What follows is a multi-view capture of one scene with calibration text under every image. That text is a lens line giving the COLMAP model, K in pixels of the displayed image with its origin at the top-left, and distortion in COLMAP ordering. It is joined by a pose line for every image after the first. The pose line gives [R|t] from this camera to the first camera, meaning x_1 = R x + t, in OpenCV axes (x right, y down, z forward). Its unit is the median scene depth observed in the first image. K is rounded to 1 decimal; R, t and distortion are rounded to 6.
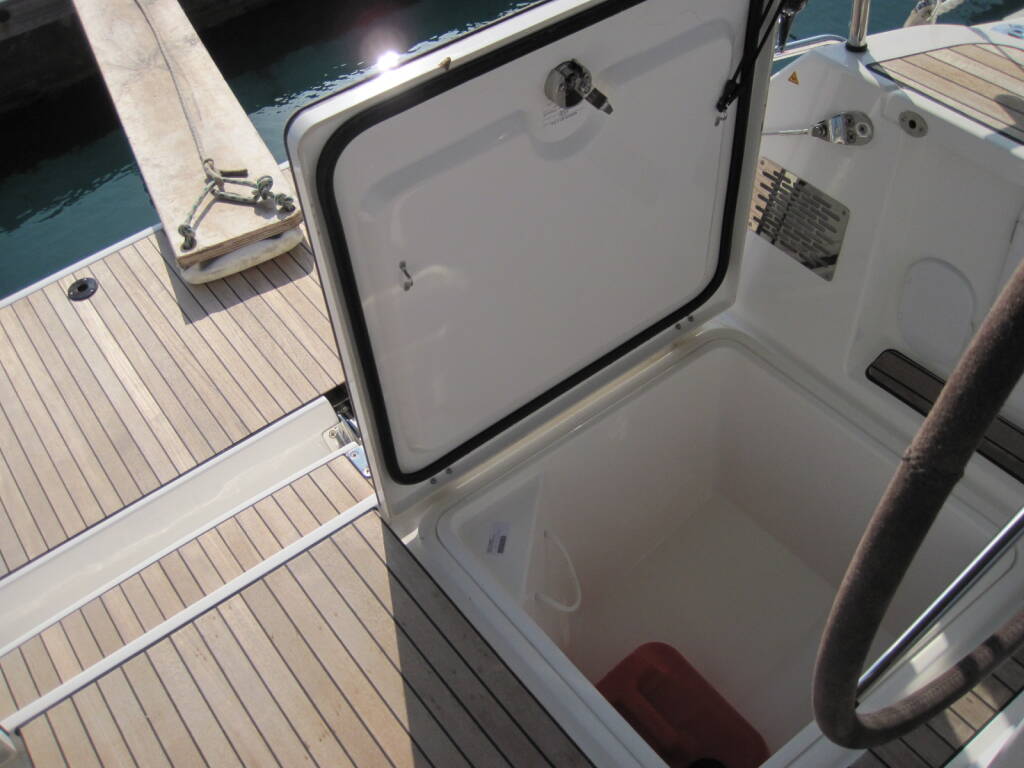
lens RADIAL K [[1060.2, 0, 512.0], [0, 1060.2, 384.0], [0, 0, 1]] dist [-0.184262, 0.202751]
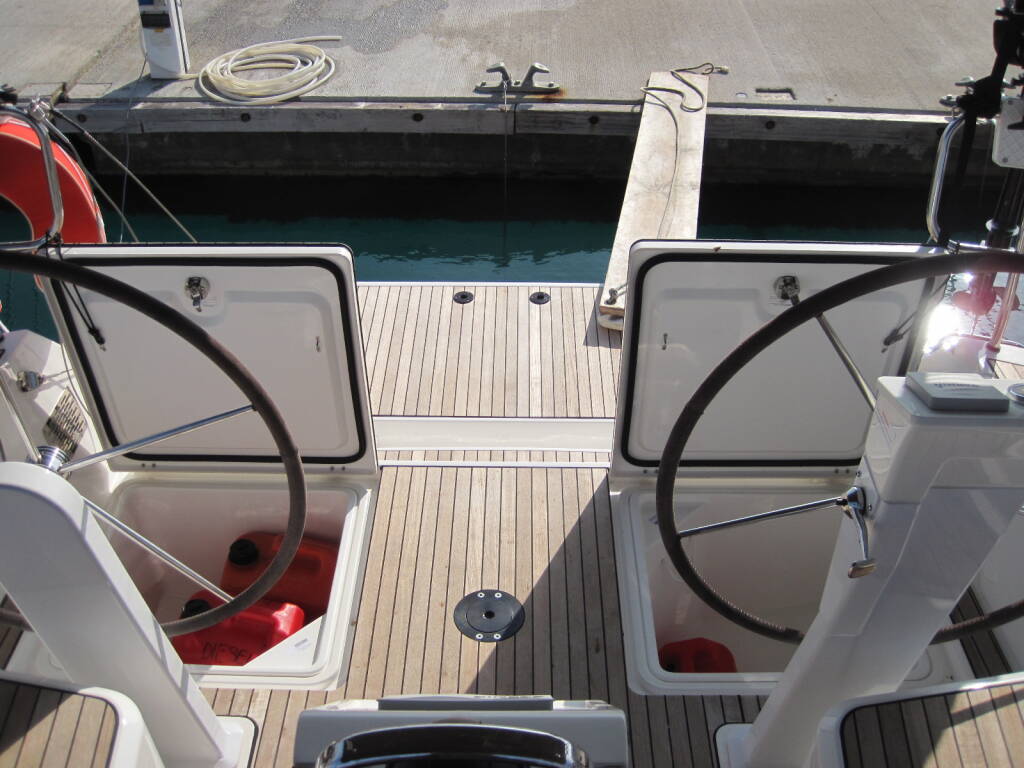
lens RADIAL K [[1045.9, 0, 513.4], [0, 1045.9, 343.9], [0, 0, 1]] dist [-0.178873, 0.162676]
pose [[0.795848, 0.425445, -0.430838, 0.272743], [-0.493481, 0.868055, -0.054374, 0.077011], [0.350858, 0.255884, 0.900790, -0.438703]]
